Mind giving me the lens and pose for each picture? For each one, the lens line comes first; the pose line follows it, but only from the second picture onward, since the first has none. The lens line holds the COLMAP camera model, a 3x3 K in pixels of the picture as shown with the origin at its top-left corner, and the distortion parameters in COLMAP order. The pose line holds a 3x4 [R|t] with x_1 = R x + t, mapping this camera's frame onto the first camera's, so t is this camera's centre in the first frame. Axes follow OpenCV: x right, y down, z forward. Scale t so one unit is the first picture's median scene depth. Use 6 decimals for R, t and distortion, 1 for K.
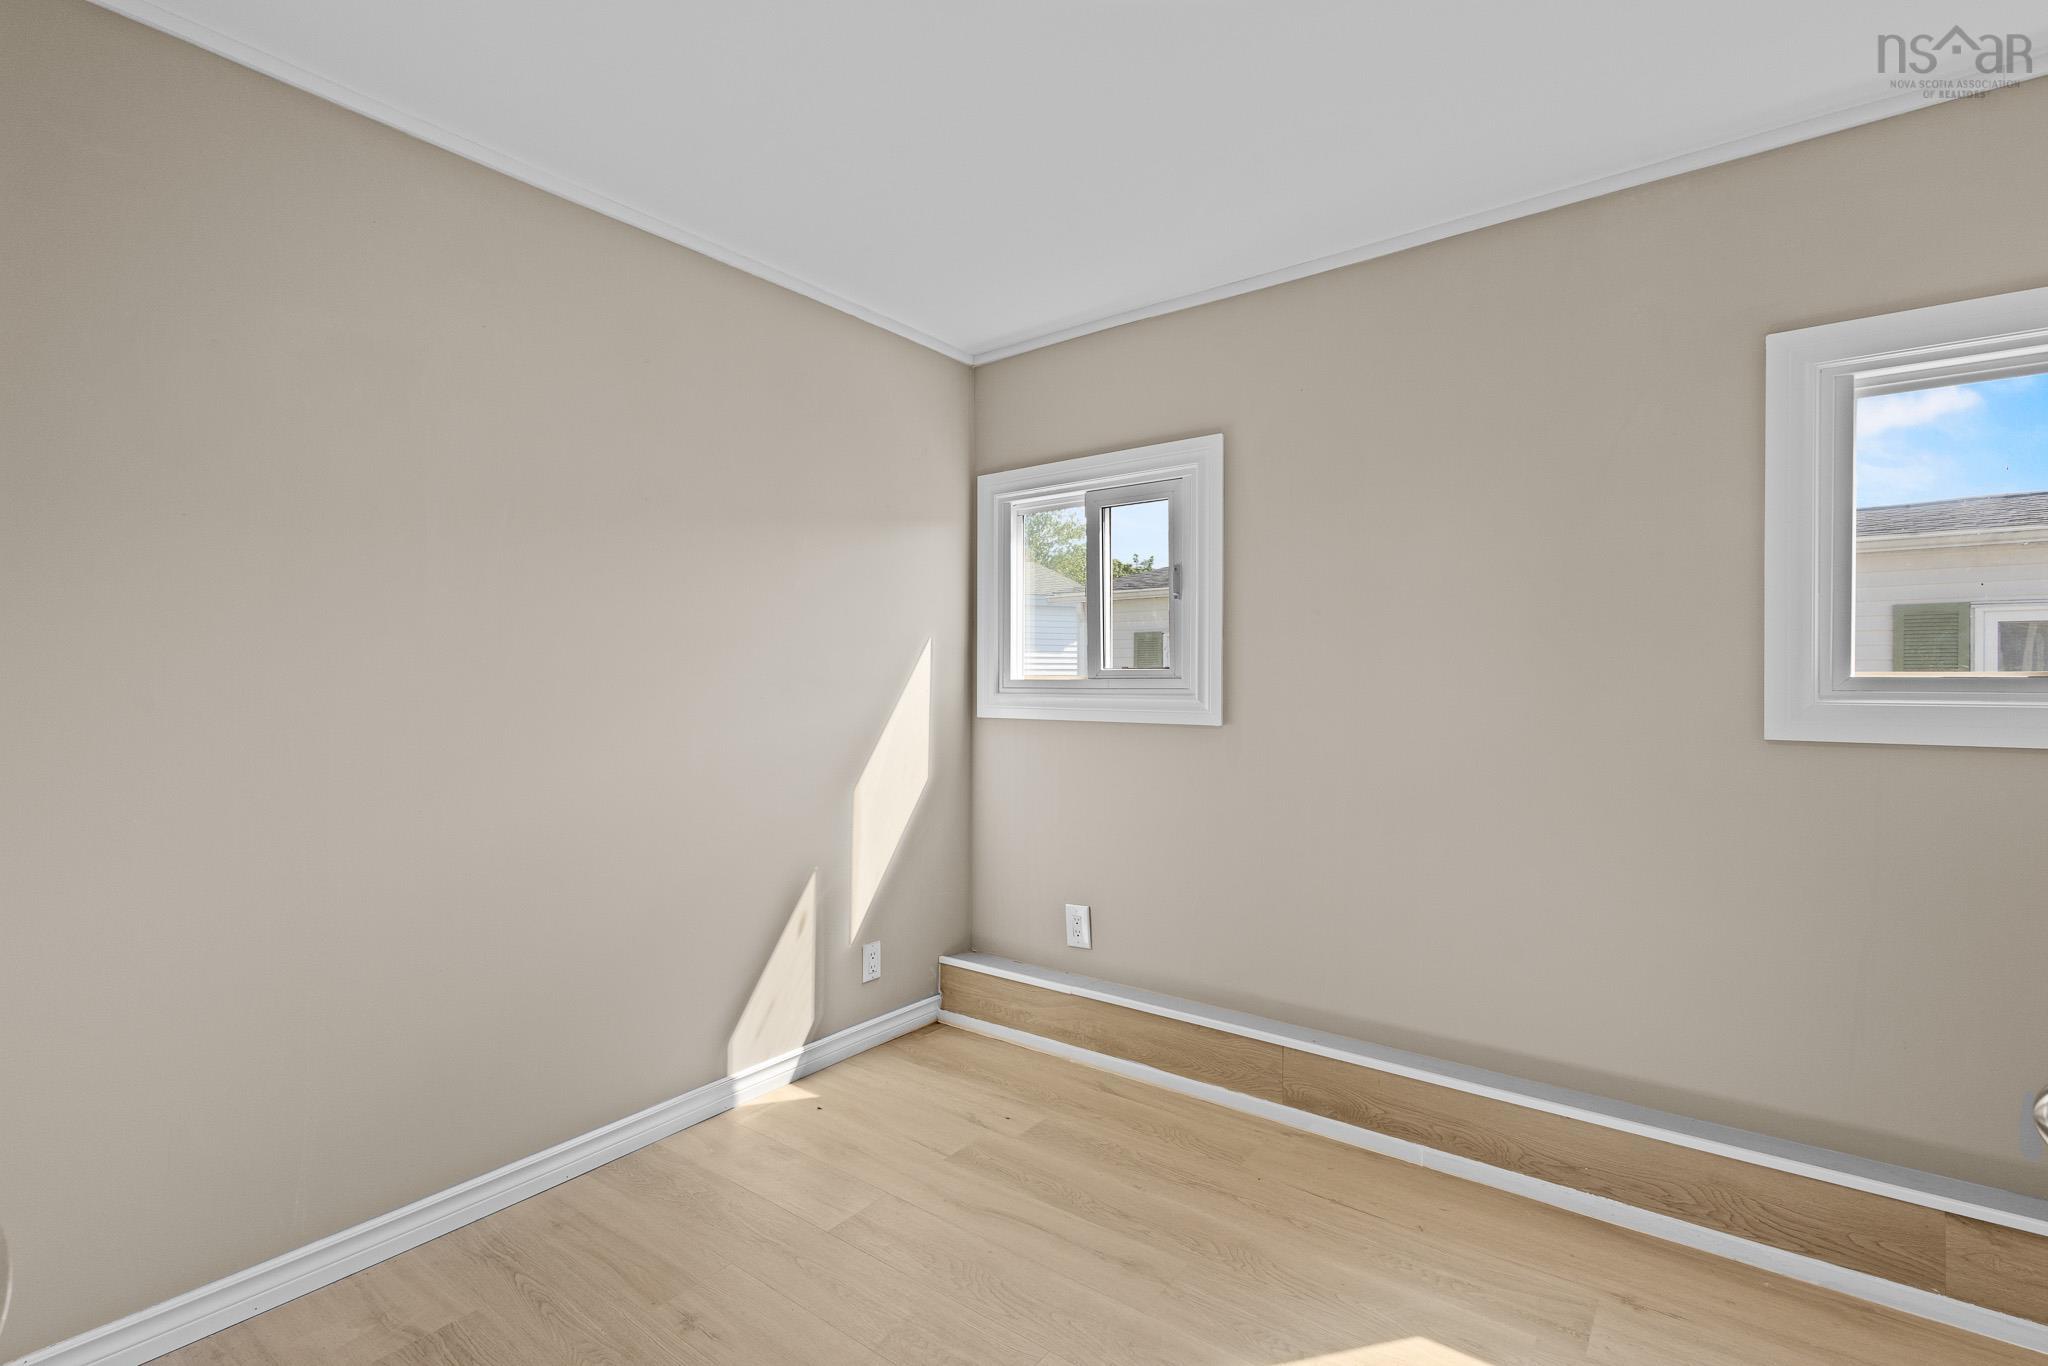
lens RADIAL K [[949.5, 0, 1020.3], [0, 949.5, 680.7], [0, 0, 1]] dist [0.010977, -0.003341]
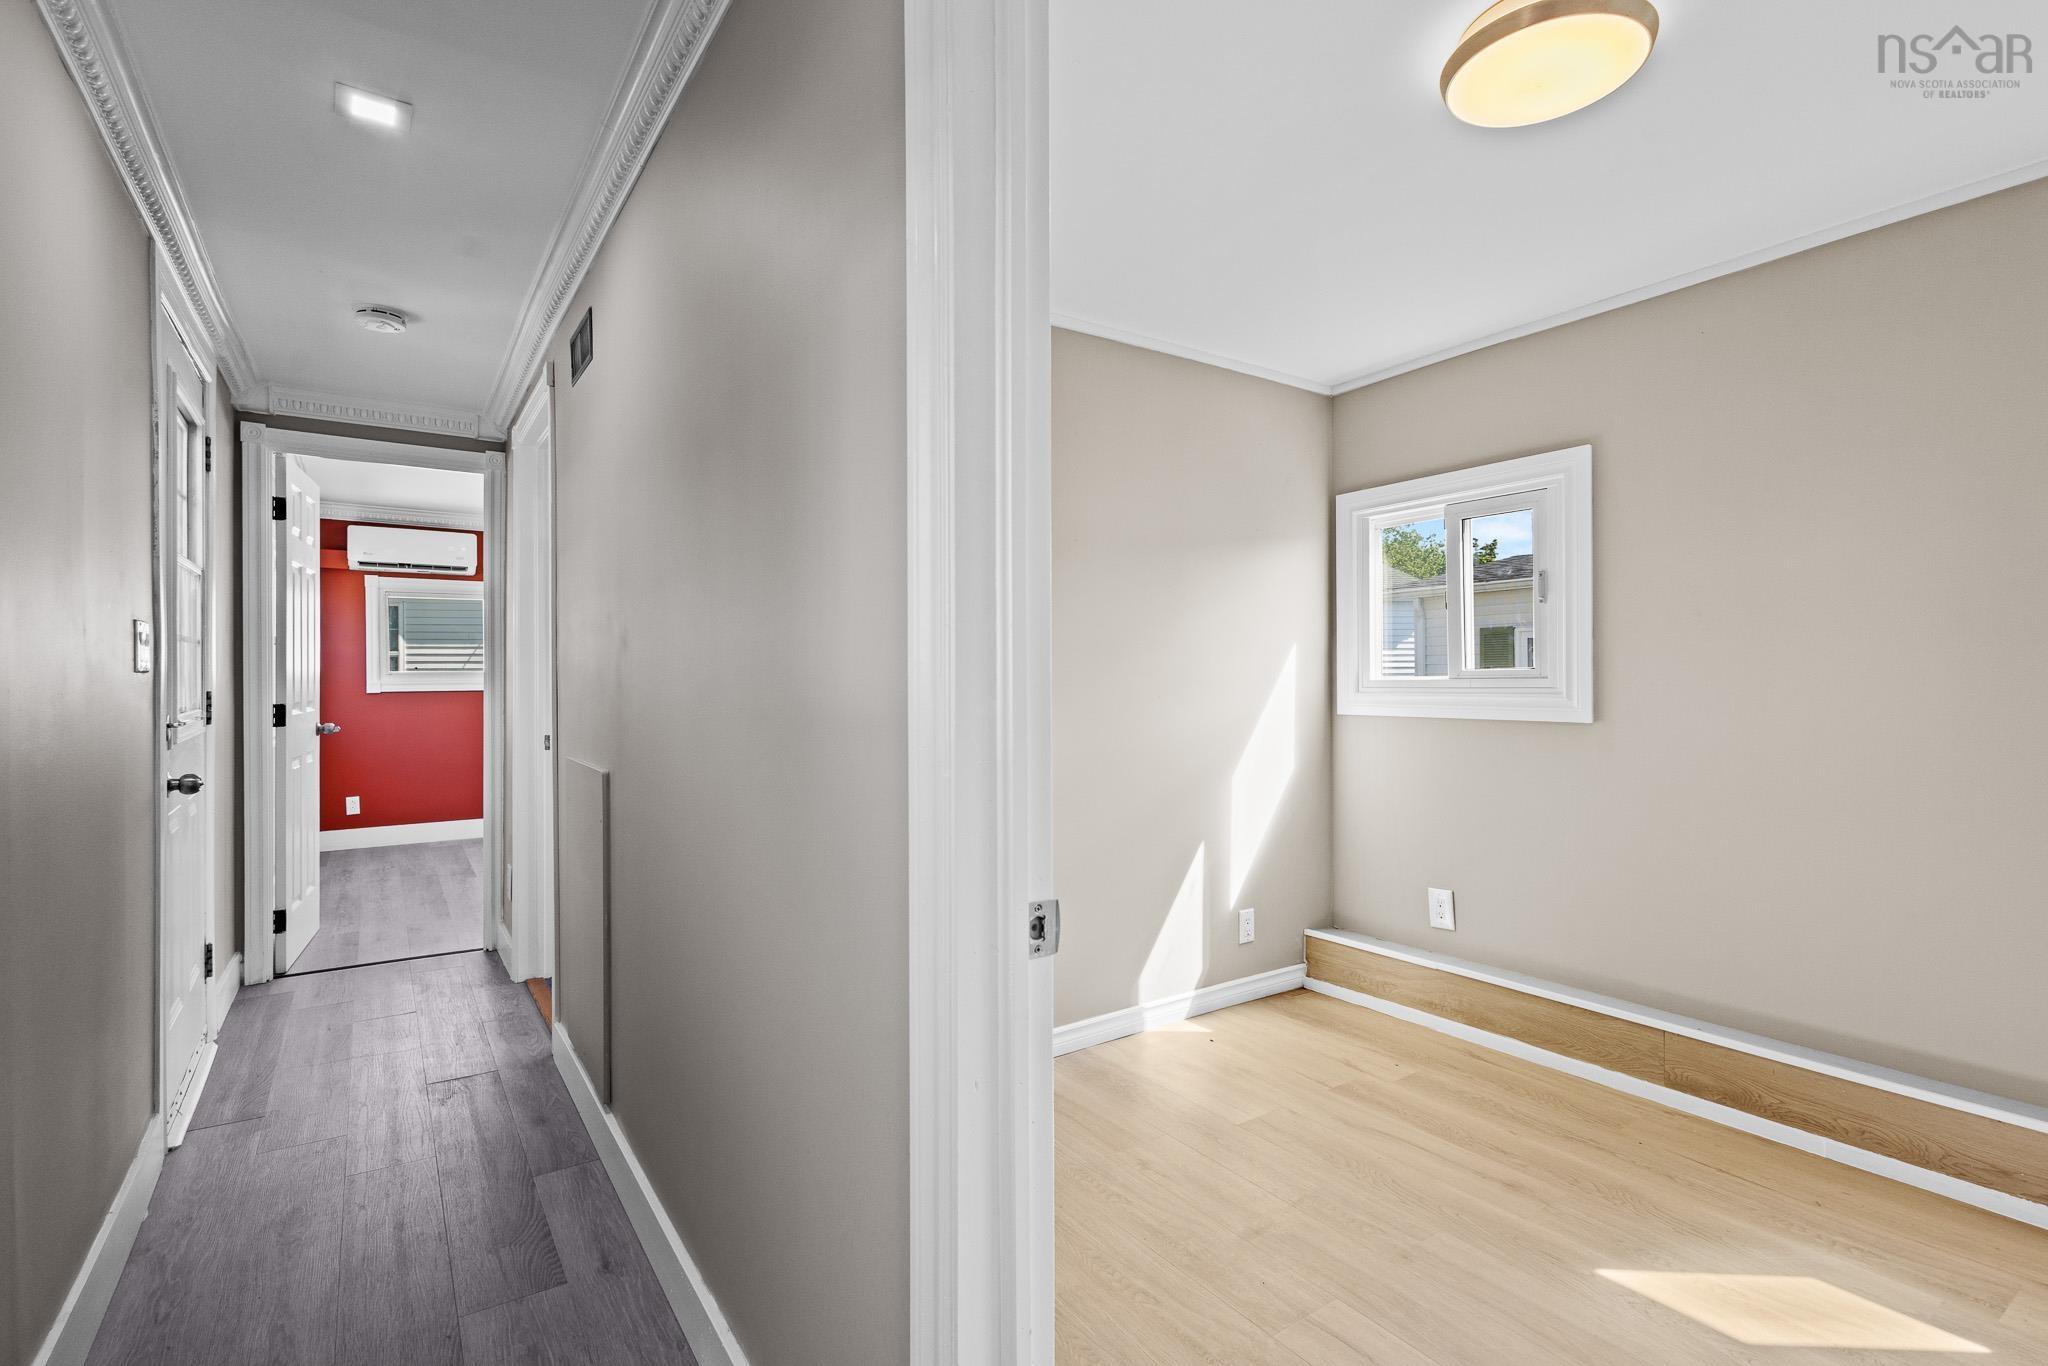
lens RADIAL K [[949.5, 0, 1026.7], [0, 949.5, 676.5], [0, 0, 1]] dist [0.010977, -0.003341]
pose [[0.948657, -0.009055, -0.316178, -0.049601], [0.007909, 0.999957, -0.004910, -0.003725], [0.316208, 0.002158, 0.948687, -0.203093]]
